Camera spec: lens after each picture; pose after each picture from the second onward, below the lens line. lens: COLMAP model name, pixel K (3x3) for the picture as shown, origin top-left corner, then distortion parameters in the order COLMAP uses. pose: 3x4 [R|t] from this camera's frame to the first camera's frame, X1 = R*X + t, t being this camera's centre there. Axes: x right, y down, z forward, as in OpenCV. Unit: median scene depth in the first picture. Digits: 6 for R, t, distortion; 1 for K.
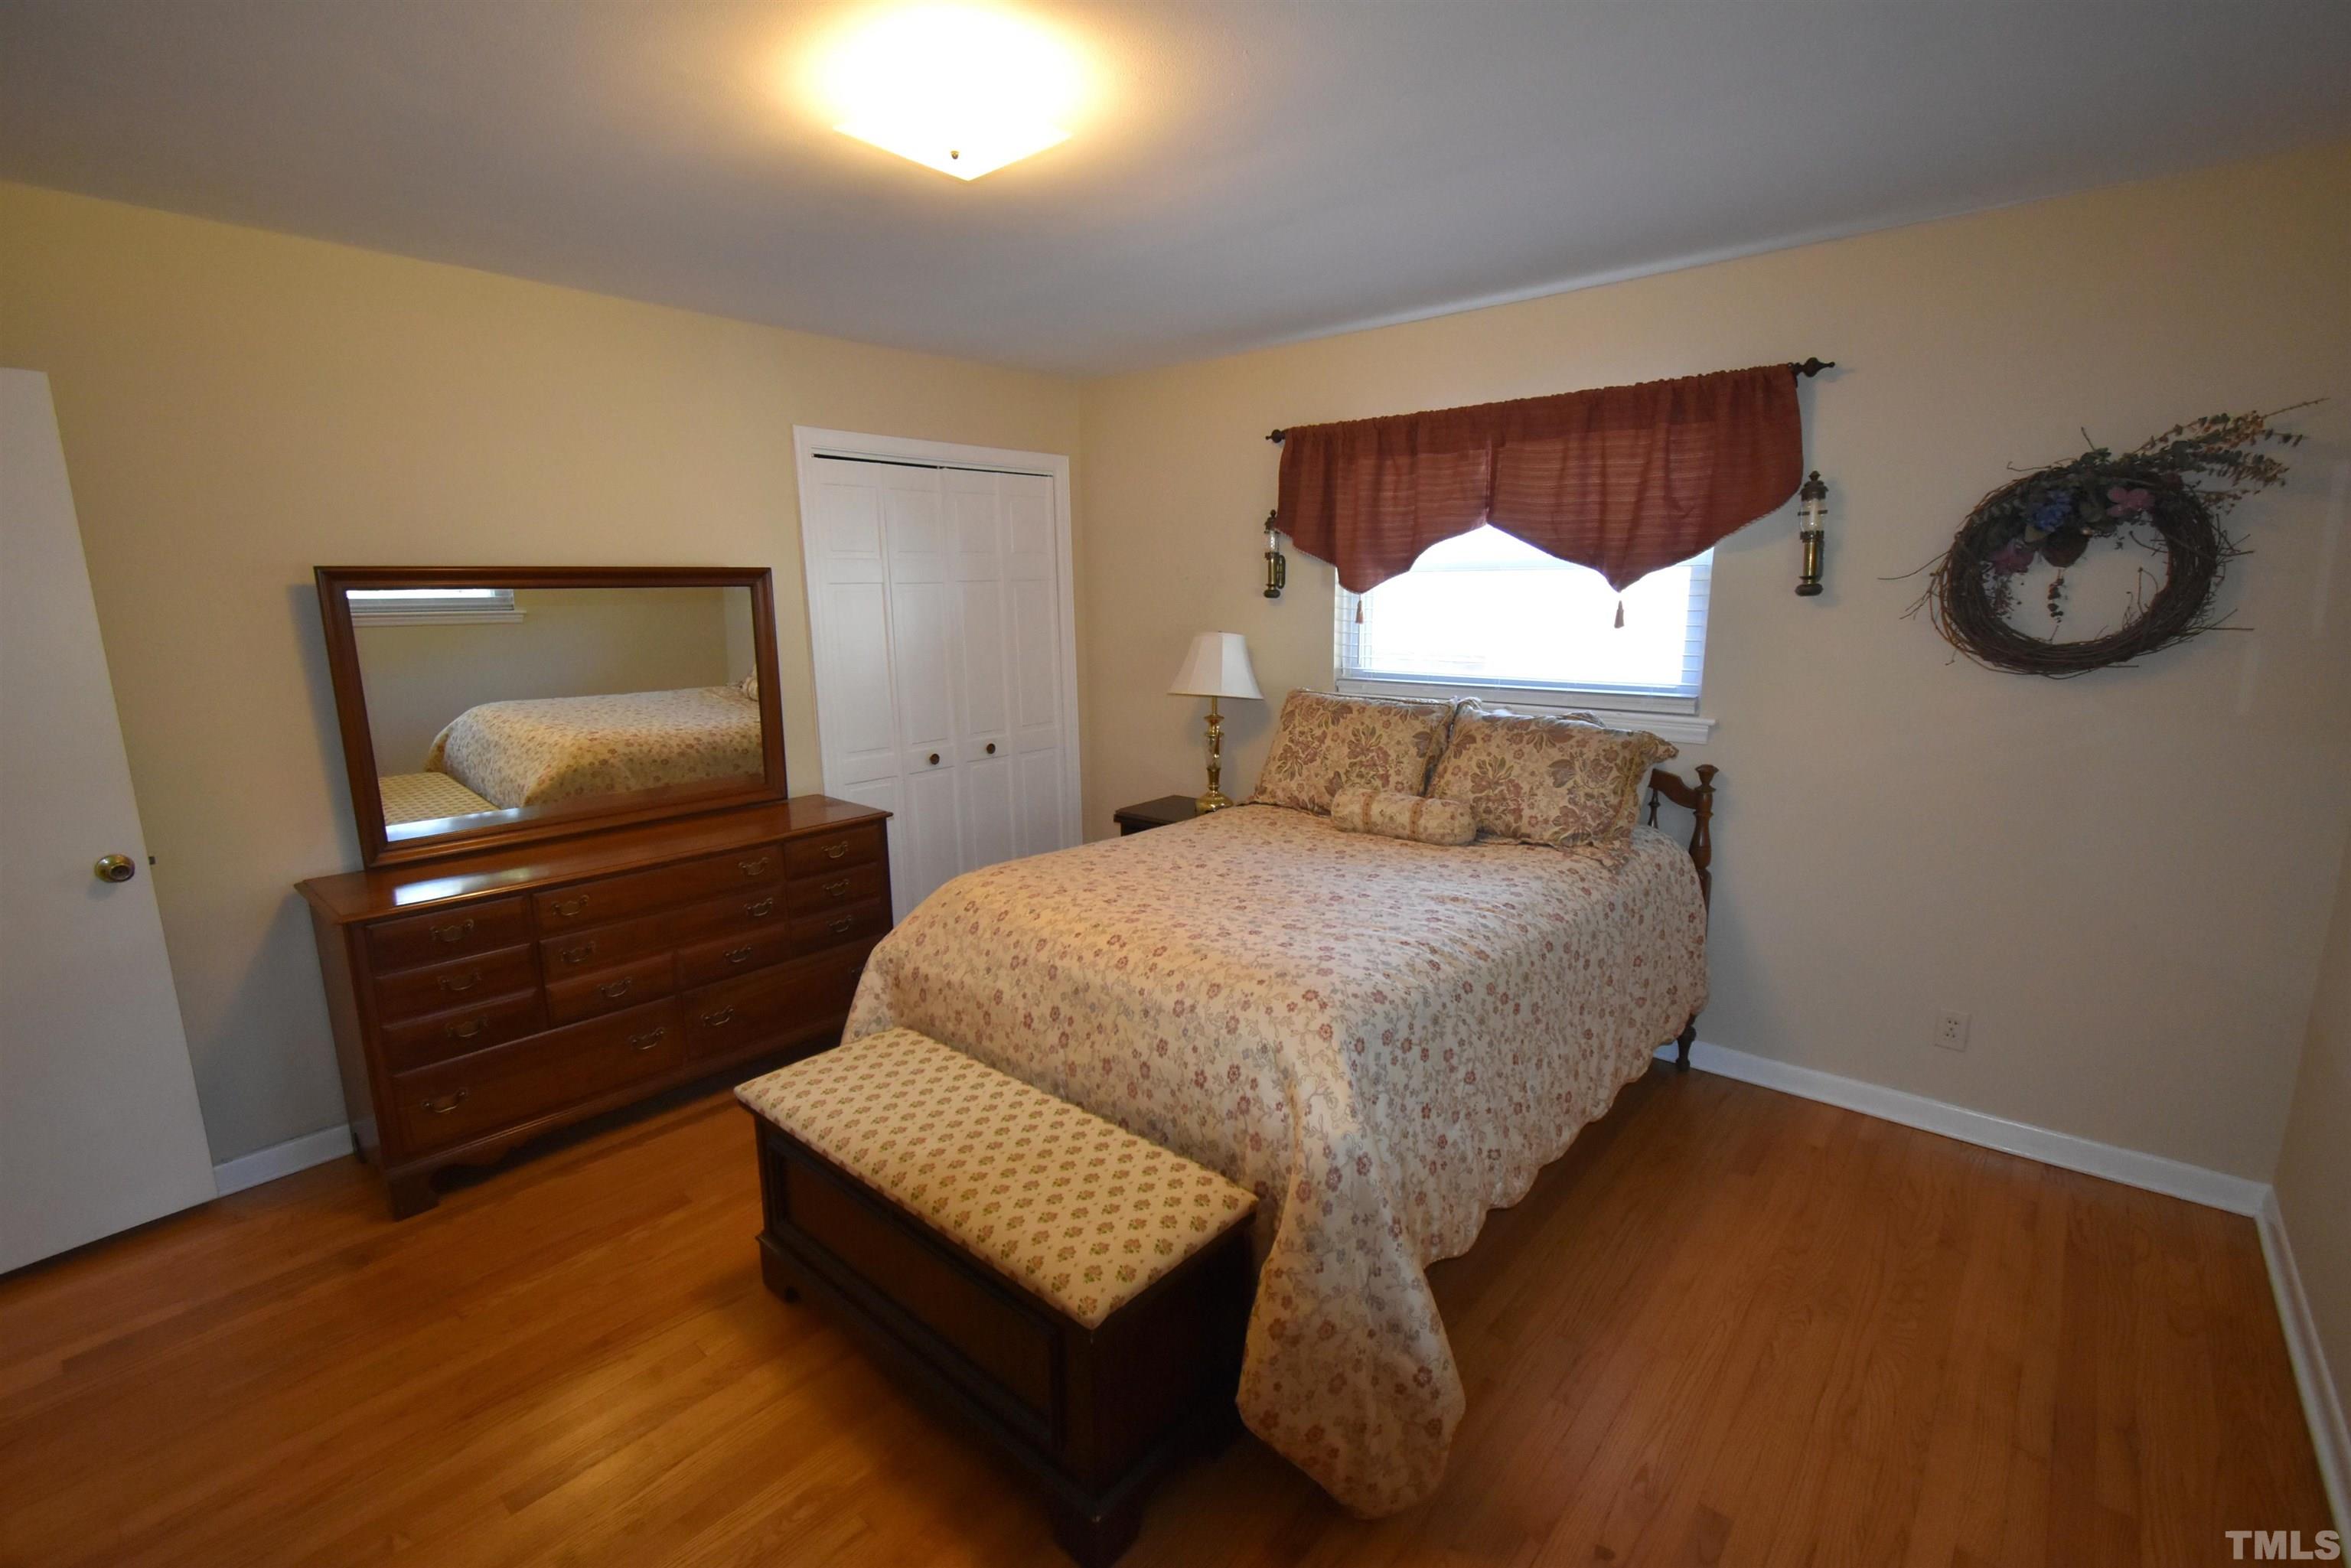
lens RADIAL K [[1027.8, 0, 1182.9], [0, 1027.8, 798.2], [0, 0, 1]] dist [0.001536, 0.000146]
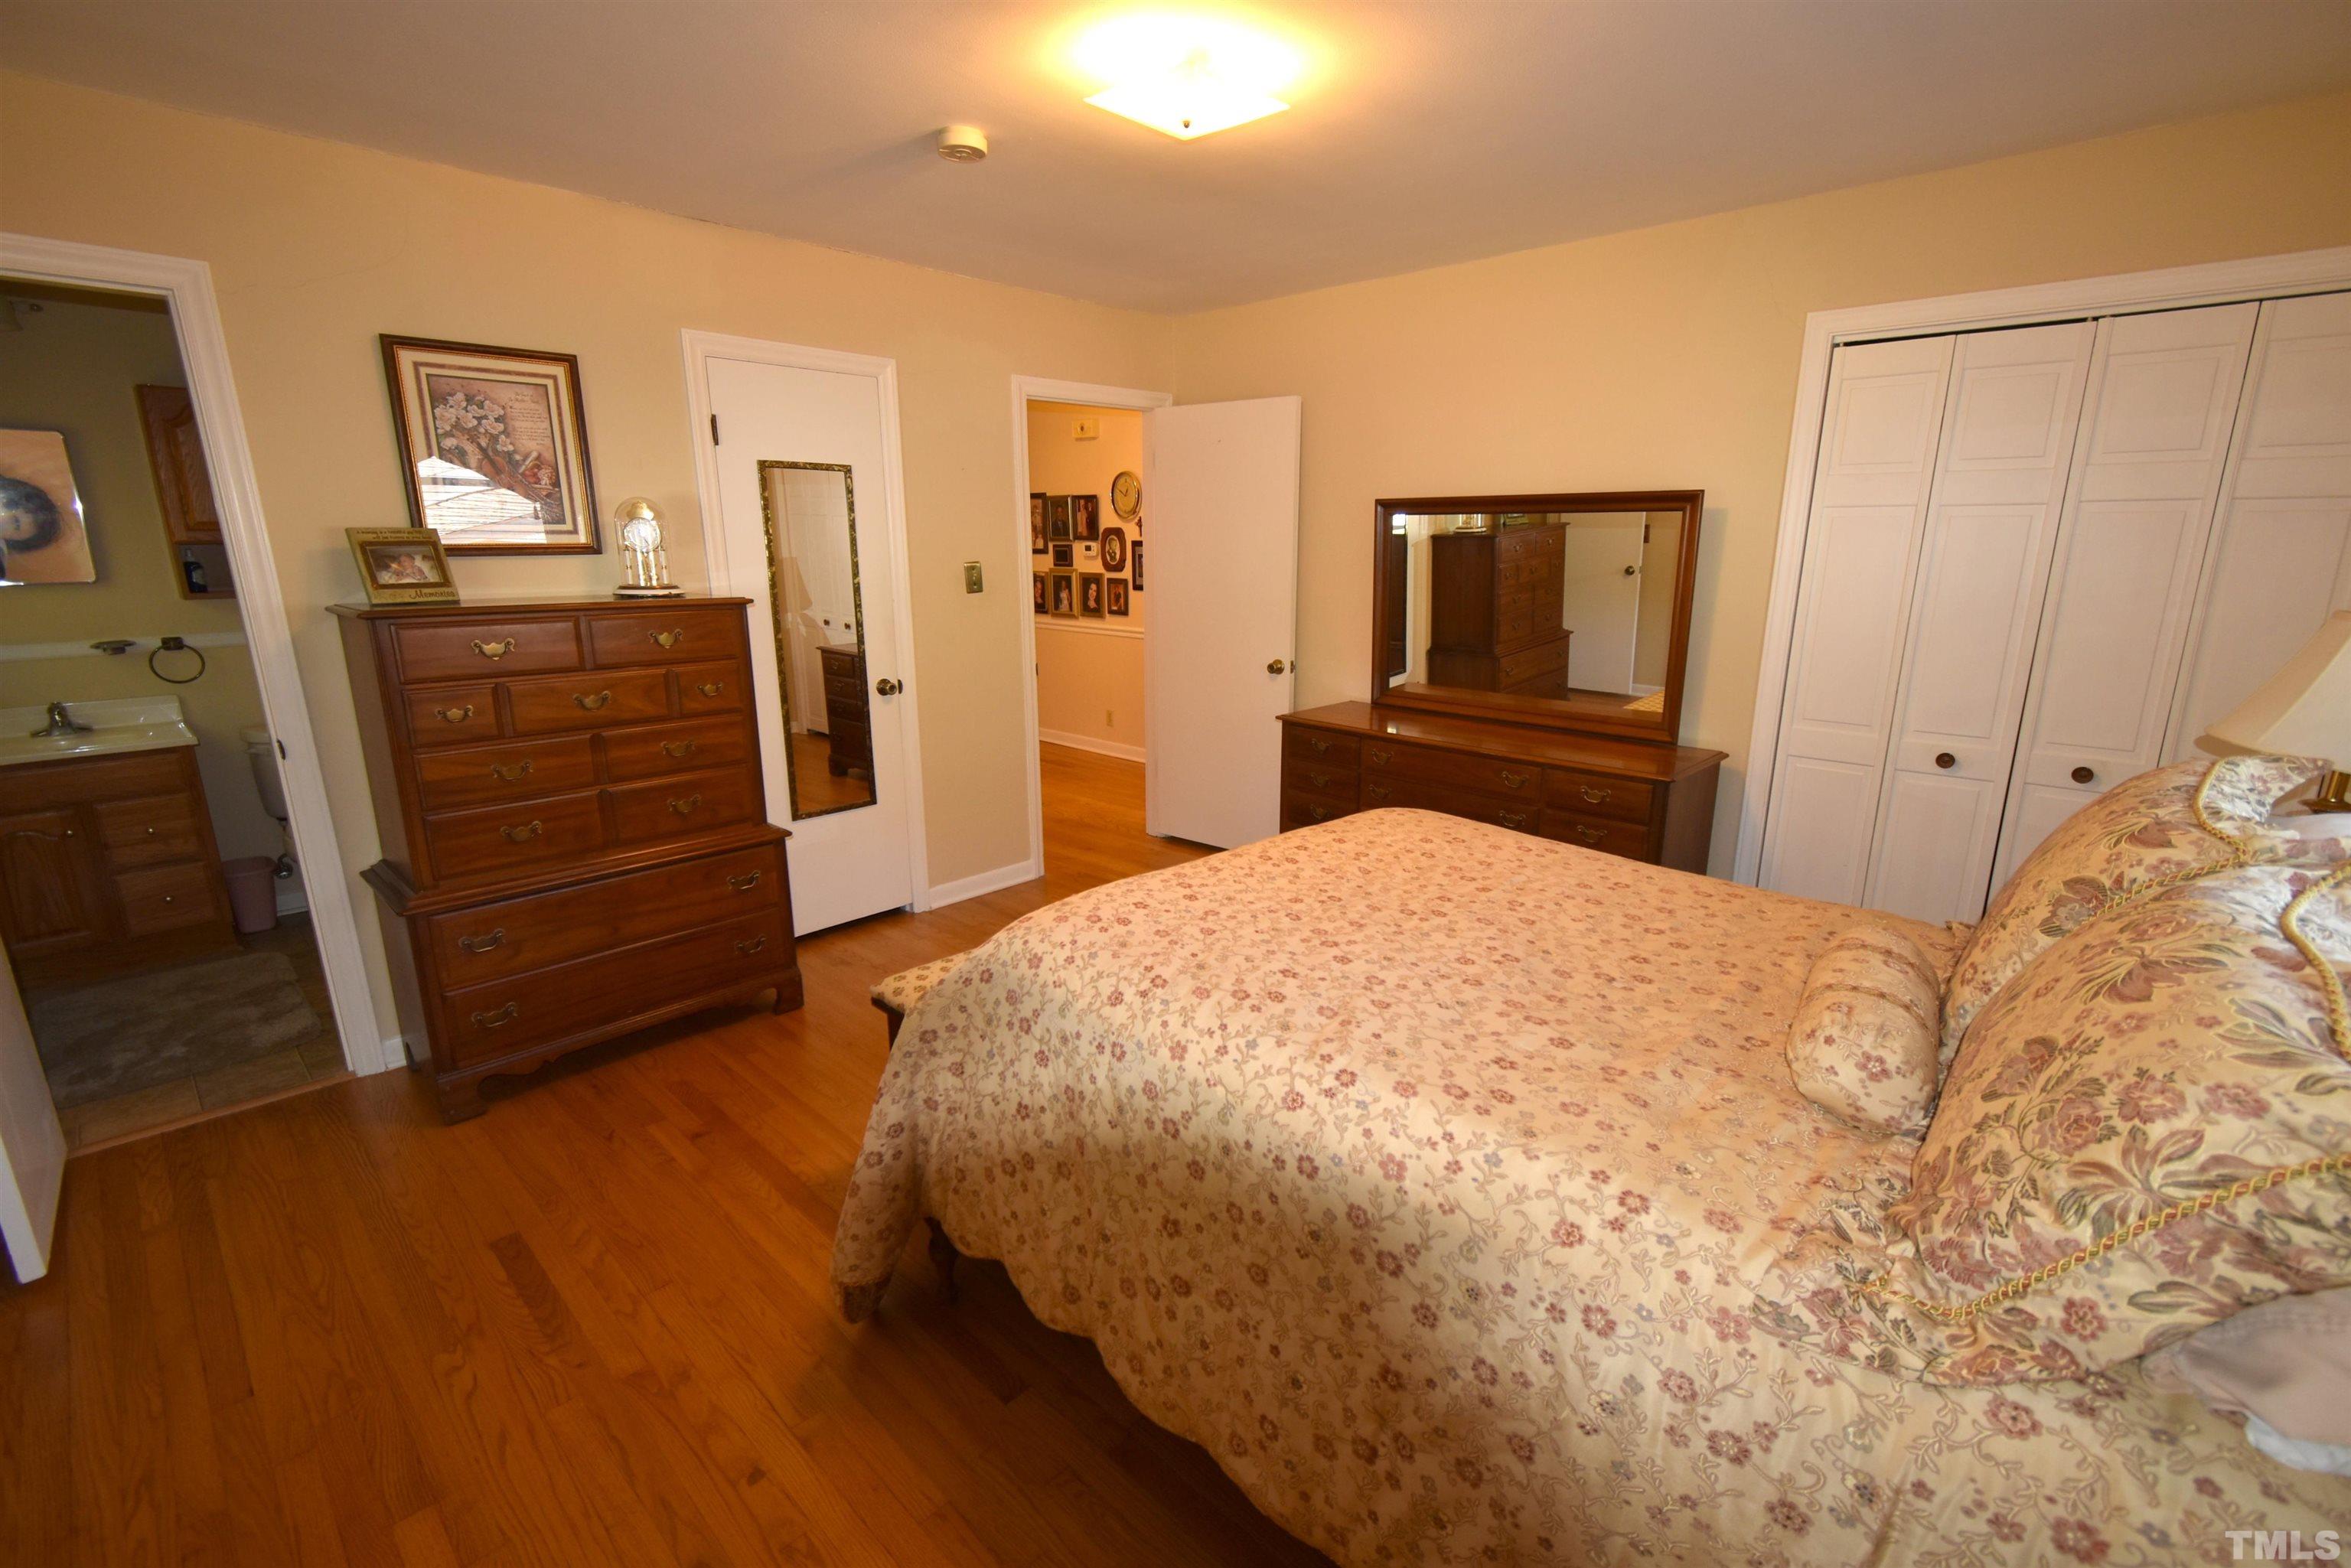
lens RADIAL K [[1035.0, 0, 1187.8], [0, 1035.0, 787.9], [0, 0, 1]] dist [0.008416, -0.003900]
pose [[-0.059888, 0.250135, -0.966357, 0.760983], [-0.202492, 0.944922, 0.257136, -0.157645], [0.977451, 0.211079, -0.005939, 0.818717]]
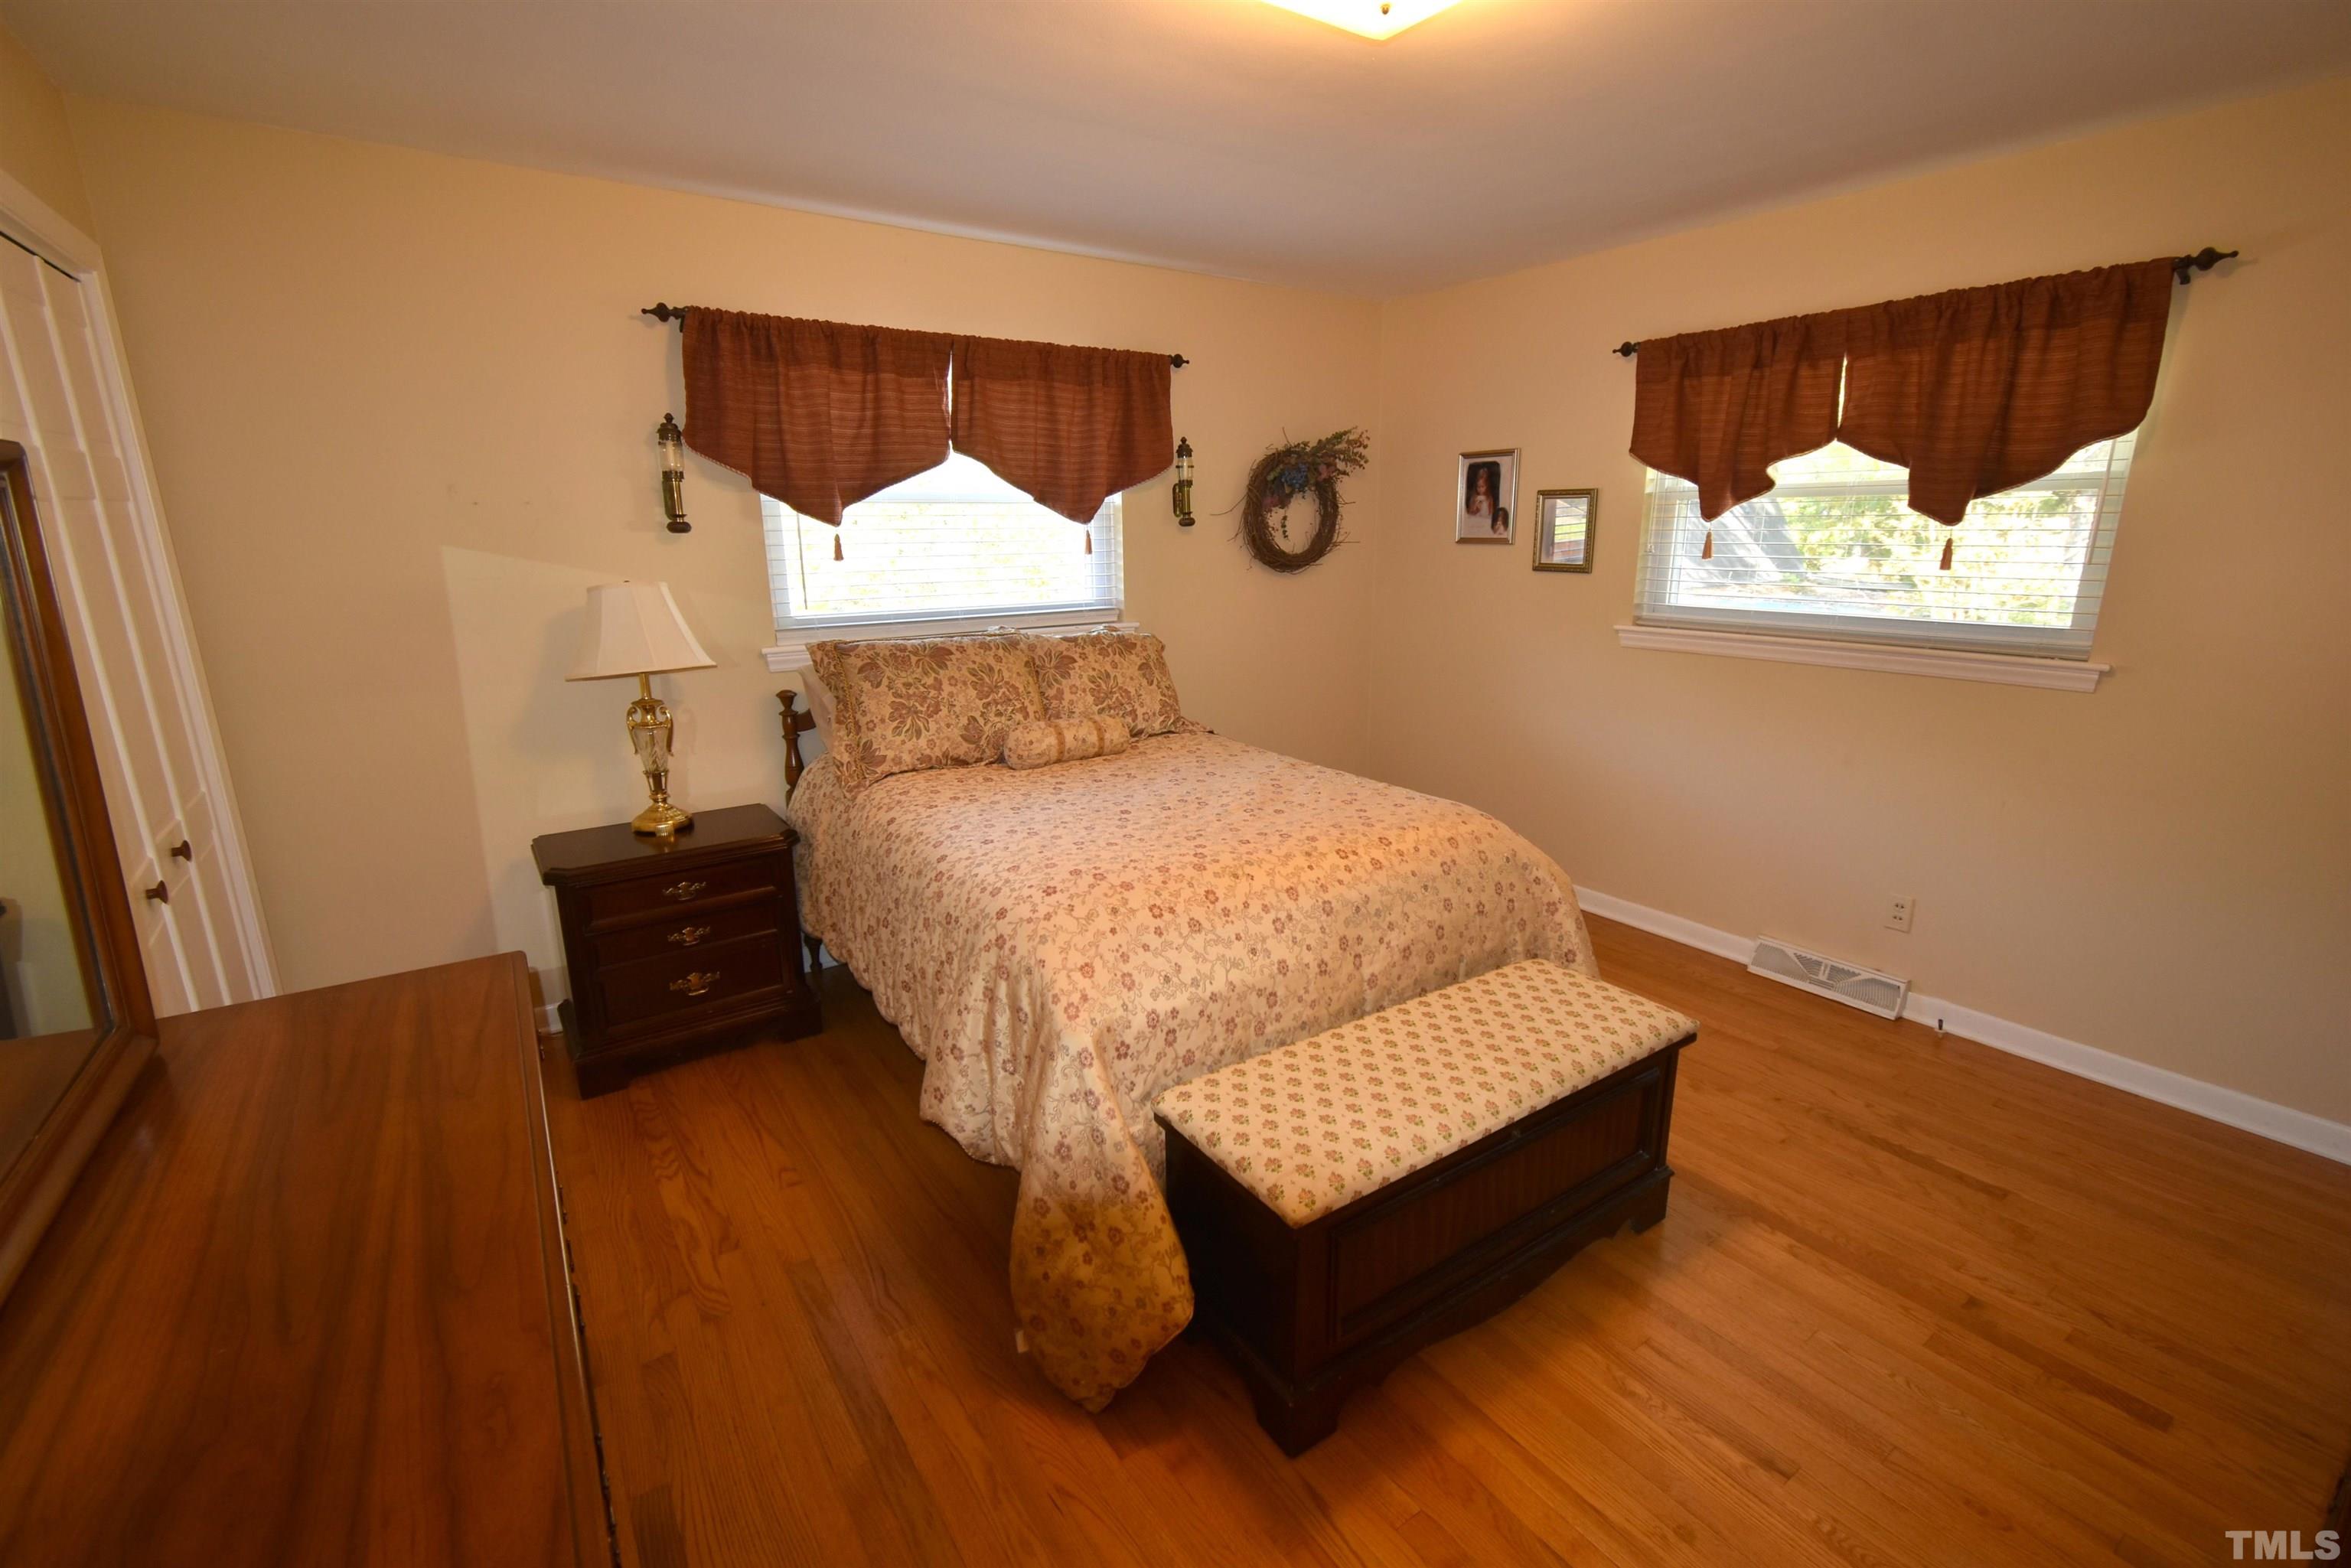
lens RADIAL K [[1035.0, 0, 1187.8], [0, 1035.0, 787.9], [0, 0, 1]] dist [0.008416, -0.003900]
pose [[0.252728, -0.236001, 0.938313, -0.797655], [0.198849, 0.961763, 0.188340, -0.115357], [-0.946883, 0.138983, 0.289993, 0.620274]]
